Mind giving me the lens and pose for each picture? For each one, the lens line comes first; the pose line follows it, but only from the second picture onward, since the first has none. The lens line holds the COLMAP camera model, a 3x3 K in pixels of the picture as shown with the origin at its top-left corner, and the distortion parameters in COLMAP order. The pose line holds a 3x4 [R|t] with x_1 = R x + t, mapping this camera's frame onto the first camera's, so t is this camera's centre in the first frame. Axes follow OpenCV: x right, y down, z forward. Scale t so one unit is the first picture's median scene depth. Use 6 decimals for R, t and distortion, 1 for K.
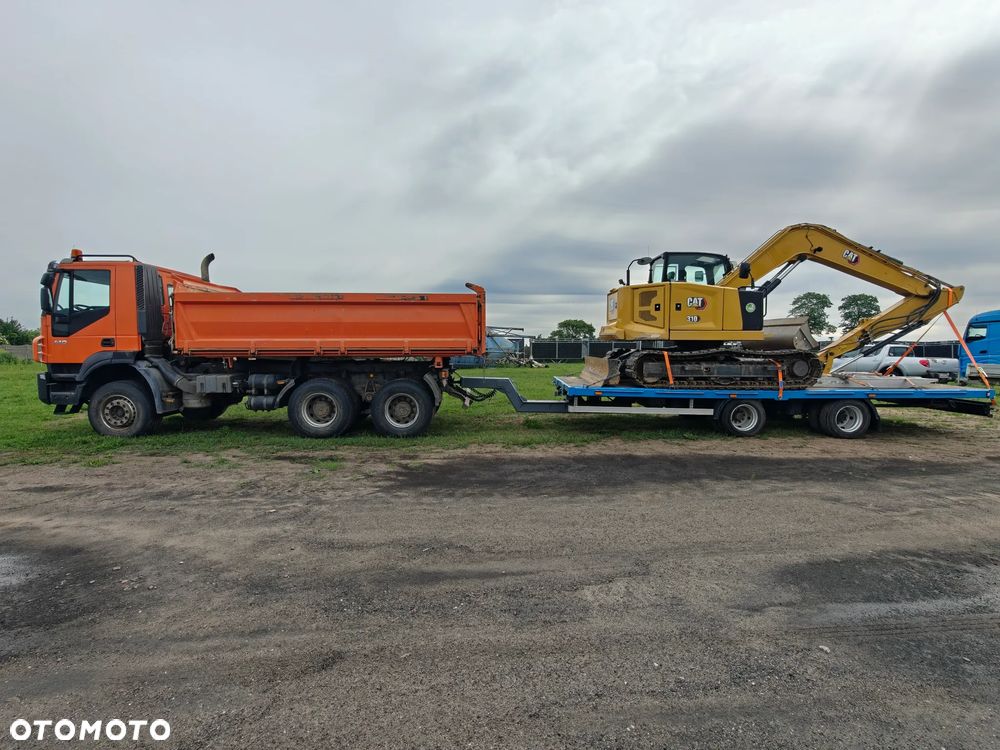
lens RADIAL K [[449.4, 0, 489.5], [0, 449.4, 370.9], [0, 0, 1]] dist [0.005132, -0.003936]
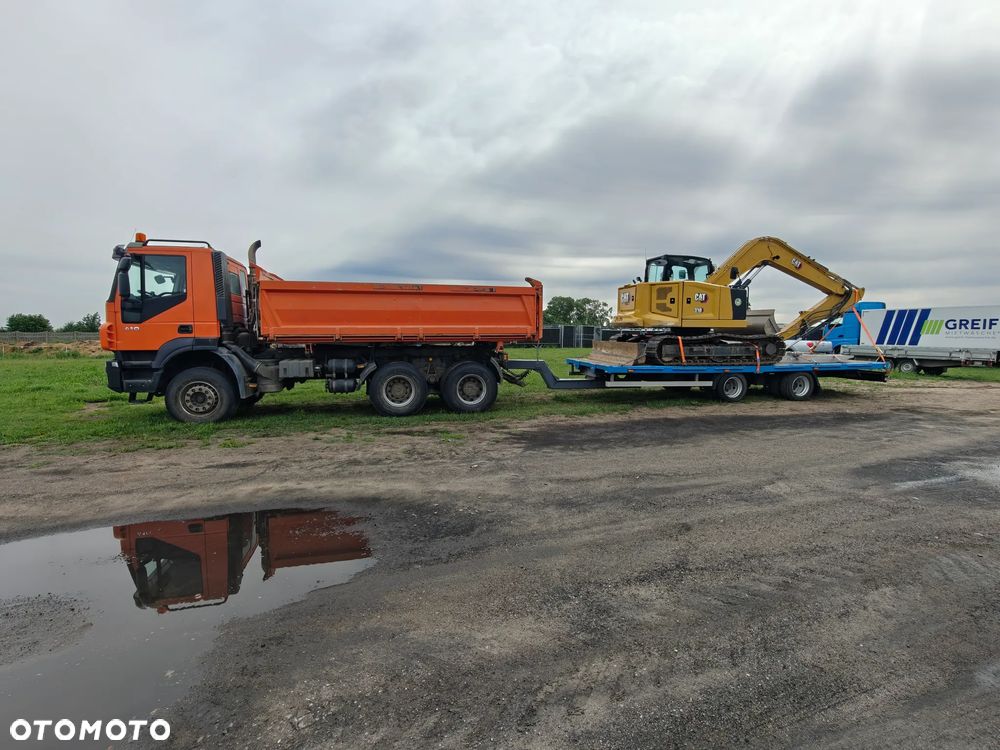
lens RADIAL K [[449.4, 0, 502.5], [0, 449.4, 370.4], [0, 0, 1]] dist [0.005132, -0.003936]
pose [[0.977014, -0.018835, 0.212342, -0.362126], [0.010818, 0.999186, 0.038852, -0.002751], [-0.212901, -0.035662, 0.976423, -0.125322]]
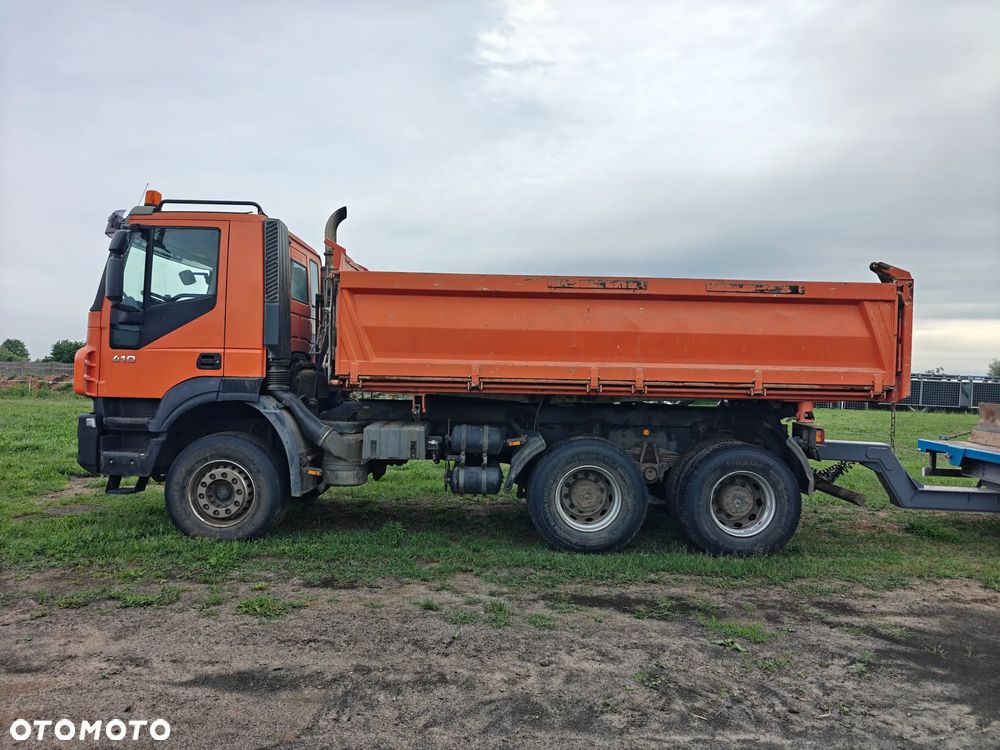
lens RADIAL K [[682.8, 0, 502.7], [0, 682.8, 371.4], [0, 0, 1]] dist [0.032344, -0.026171]
pose [[0.998793, 0.023054, -0.043381, -0.445867], [-0.025222, 0.998425, -0.050114, -0.017894], [0.042157, 0.051147, 0.997801, 0.188385]]
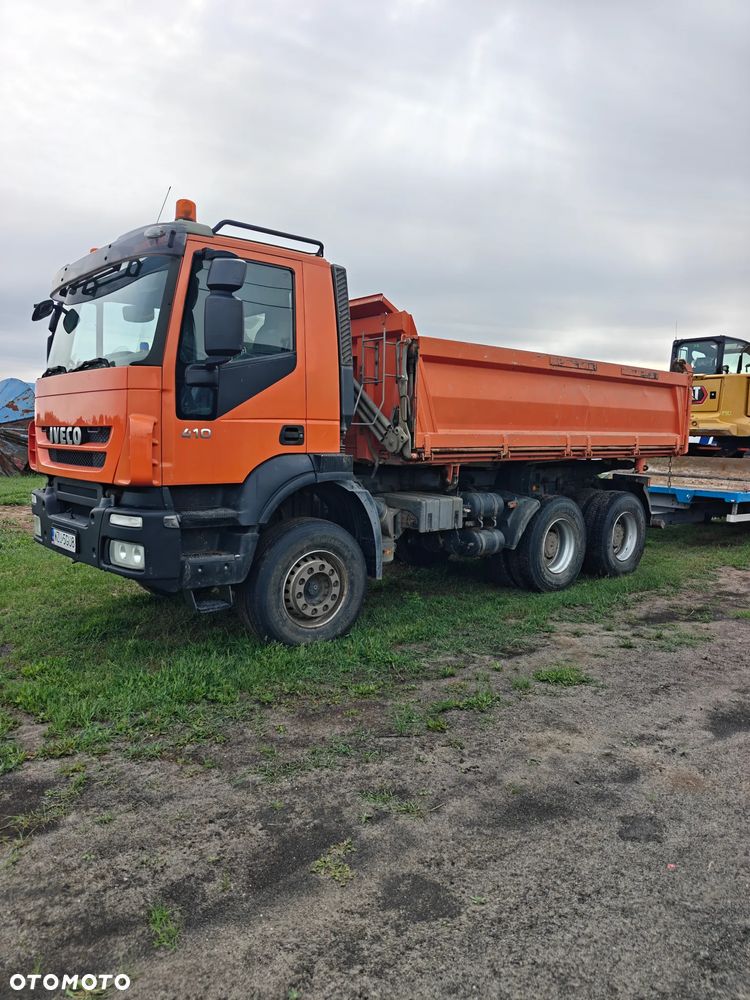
lens RADIAL K [[682.8, 0, 371.0], [0, 682.8, 502.6], [0, 0, 1]] dist [0.032344, -0.026171]
pose [[0.792390, -0.049228, 0.608025, -1.163400], [0.012594, 0.997846, 0.064377, -0.037469], [-0.609885, -0.043354, 0.791304, 0.402390]]
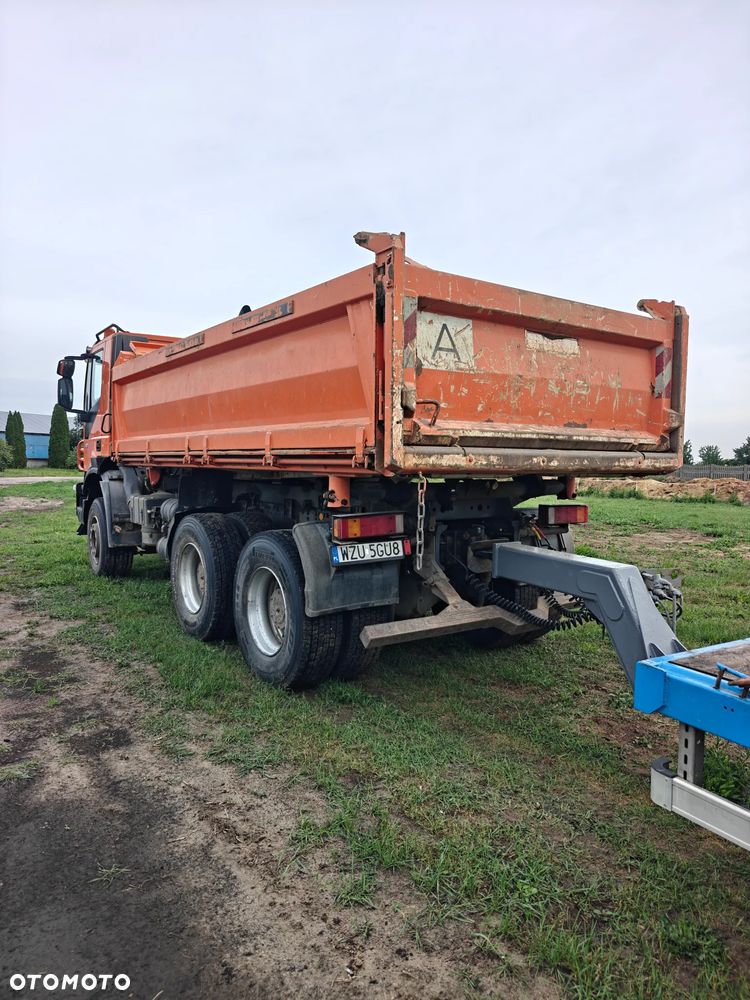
lens RADIAL K [[682.8, 0, 371.2], [0, 682.8, 497.0], [0, 0, 1]] dist [0.032344, -0.026171]
pose [[0.521359, 0.052272, -0.851735, 0.356075], [-0.054544, 0.998122, 0.027869, -0.031747], [0.851592, 0.031927, 0.523232, 0.767767]]
